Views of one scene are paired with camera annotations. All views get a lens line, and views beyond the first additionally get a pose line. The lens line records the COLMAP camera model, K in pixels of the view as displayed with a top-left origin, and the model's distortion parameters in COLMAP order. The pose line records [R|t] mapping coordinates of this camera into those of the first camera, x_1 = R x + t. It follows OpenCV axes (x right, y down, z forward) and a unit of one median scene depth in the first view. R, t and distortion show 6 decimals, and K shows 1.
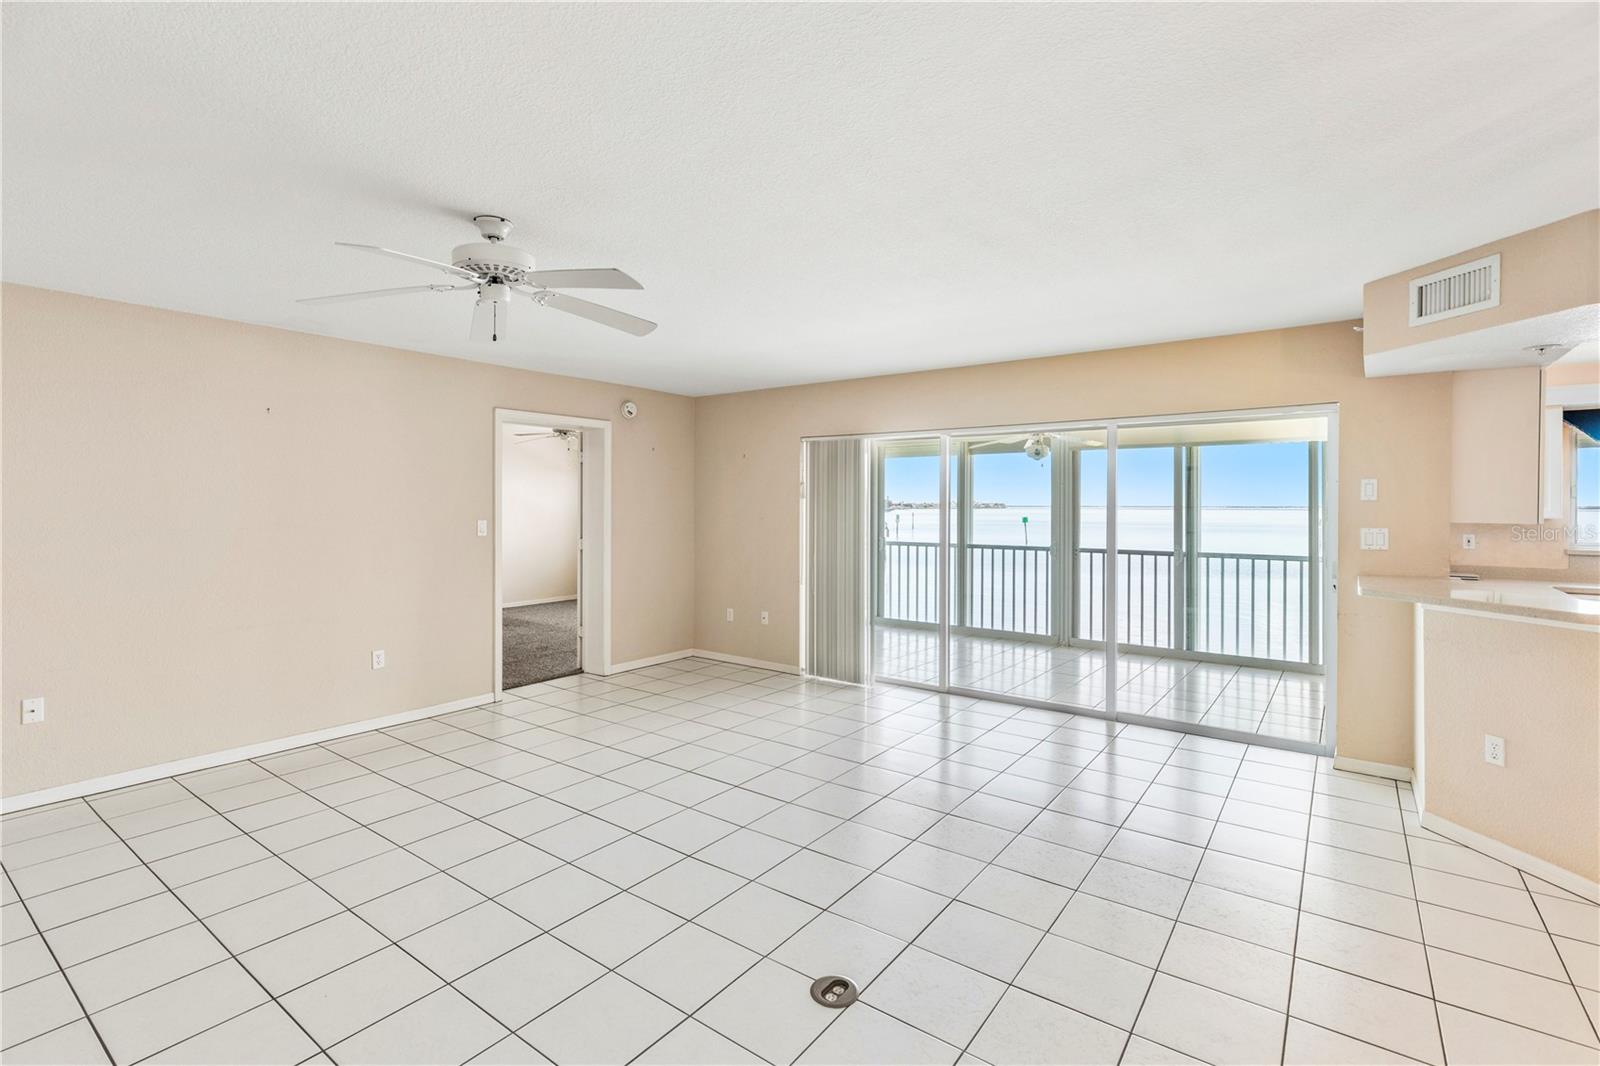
lens RADIAL K [[737.4, 0, 794.7], [0, 737.4, 502.9], [0, 0, 1]] dist [0.002634, 0.001036]
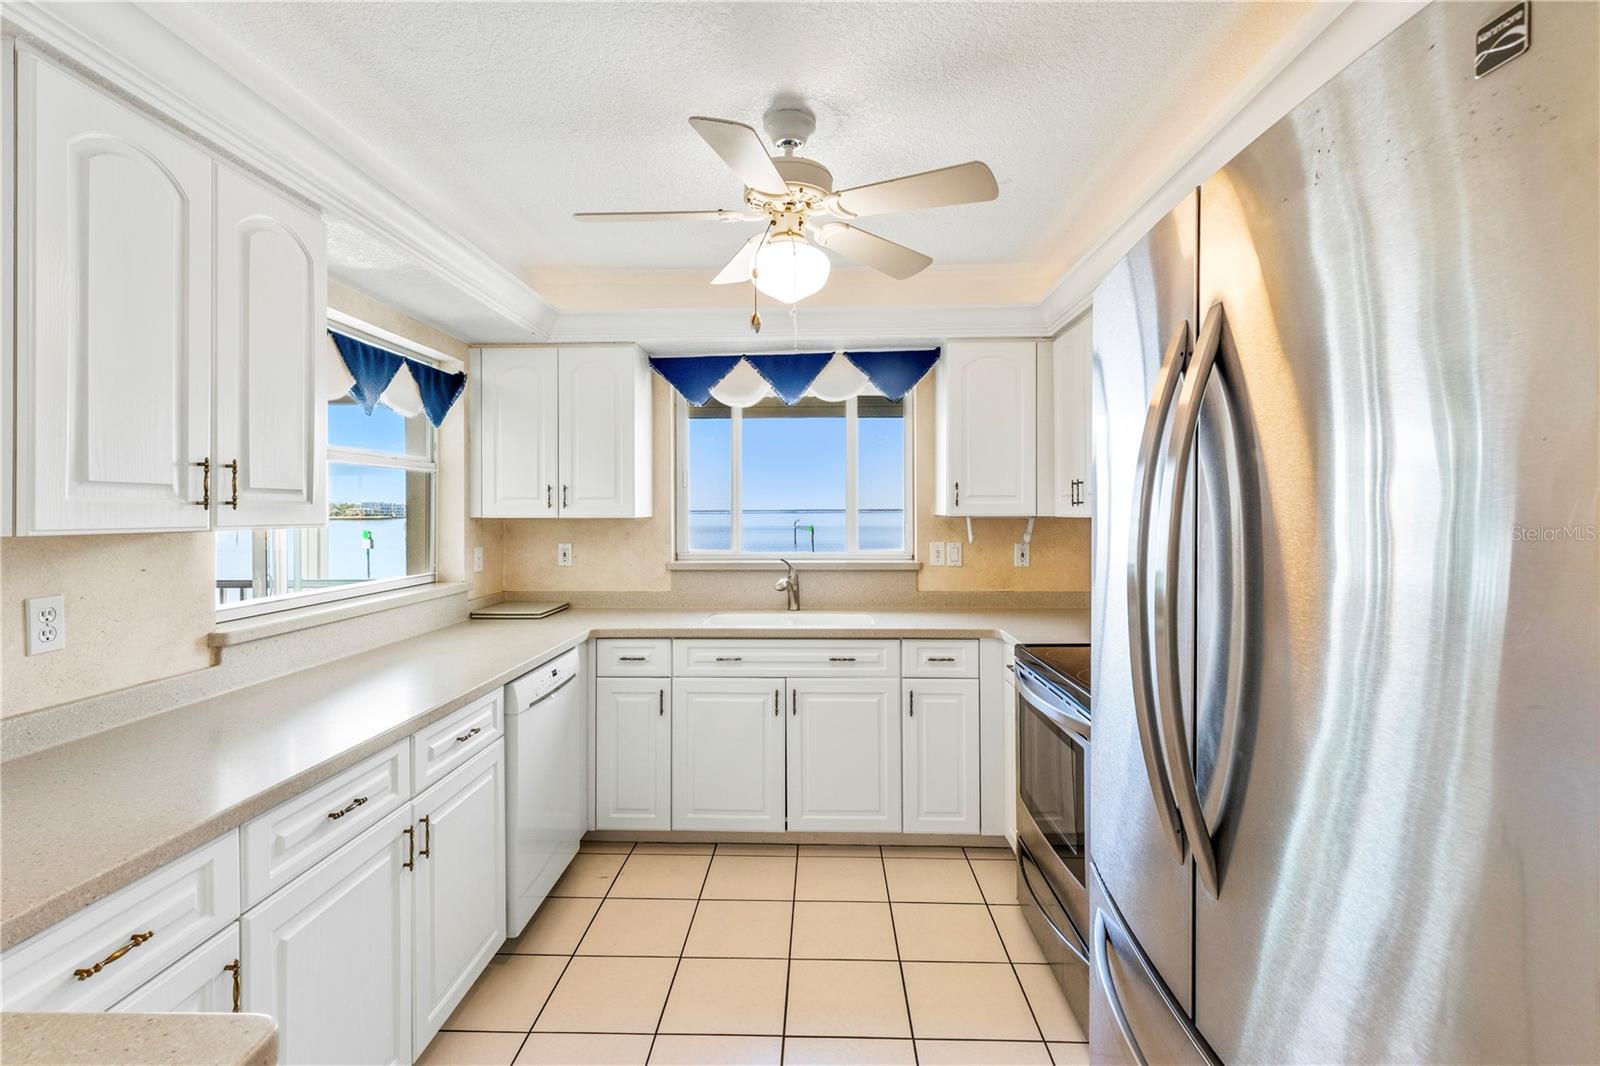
lens RADIAL K [[737.4, 0, 792.5], [0, 737.4, 511.7], [0, 0, 1]] dist [0.002634, 0.001036]
pose [[0.825713, -0.006665, 0.564051, 0.693447], [0.003858, 0.999974, 0.006167, 0.010984], [-0.564077, -0.002916, 0.825717, 0.342503]]
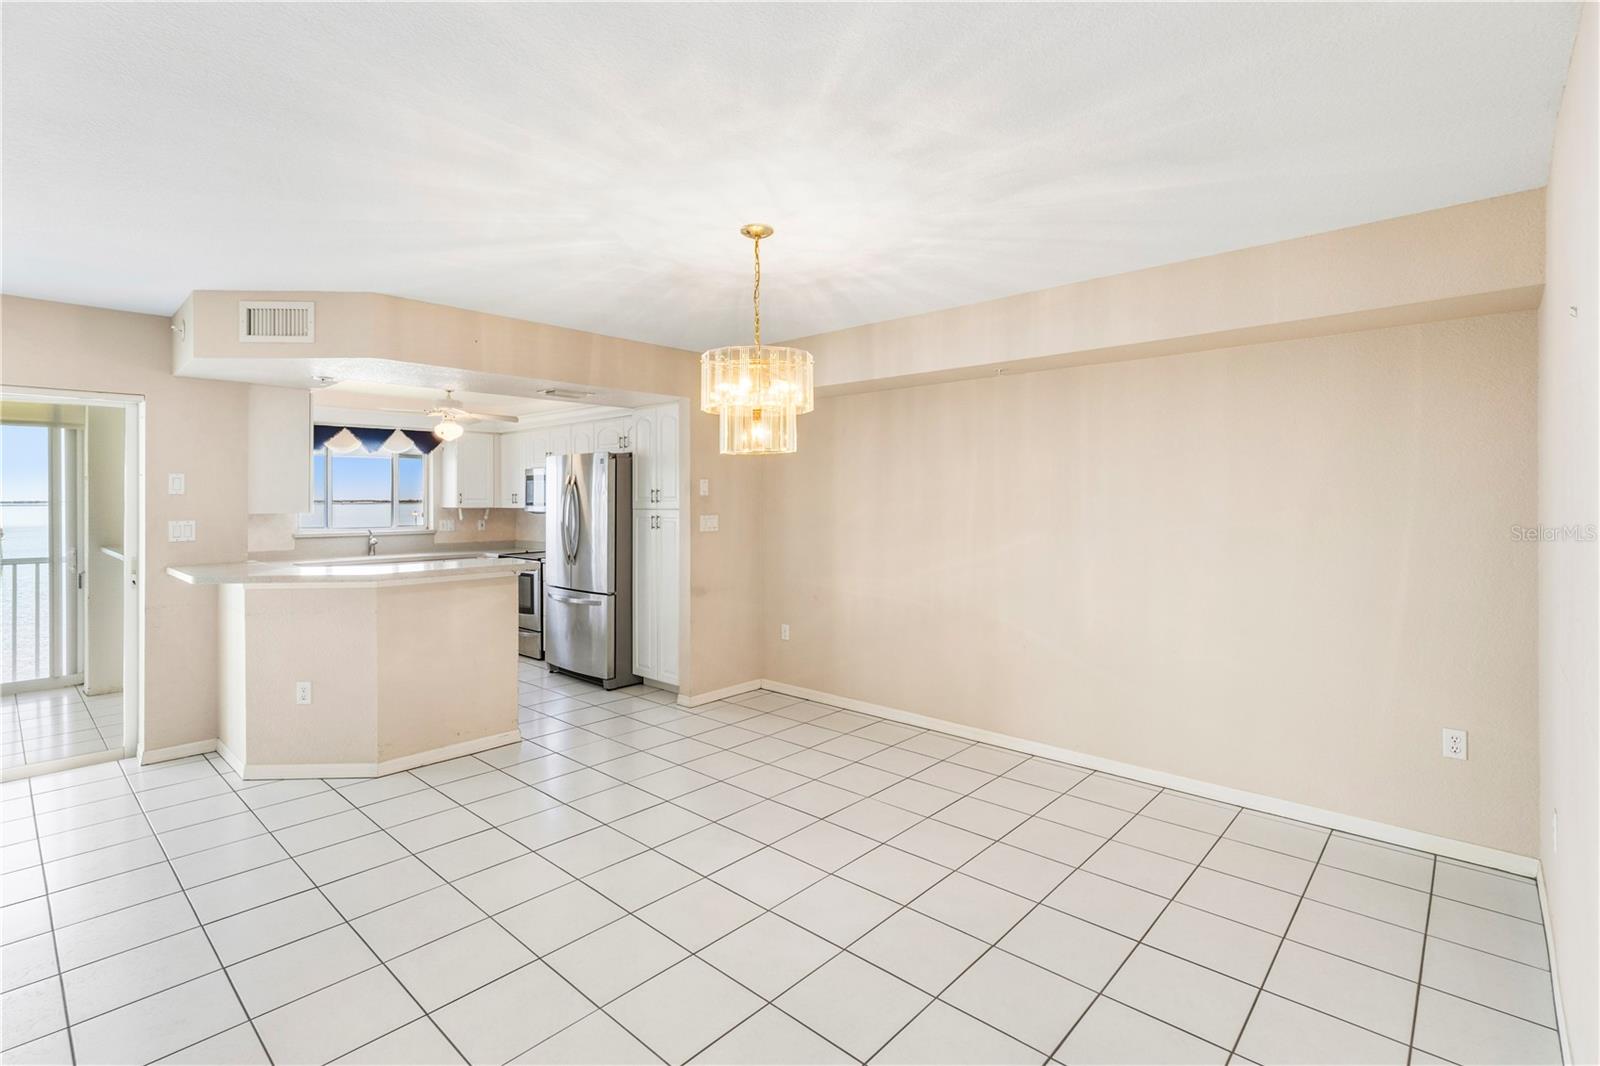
lens RADIAL K [[737.4, 0, 794.2], [0, 737.4, 500.3], [0, 0, 1]] dist [0.002634, 0.001036]
pose [[0.100729, -0.002854, 0.994910, -0.115761], [-0.001630, 0.999994, 0.003033, 0.000160], [-0.994913, -0.001927, 0.100724, 0.021769]]
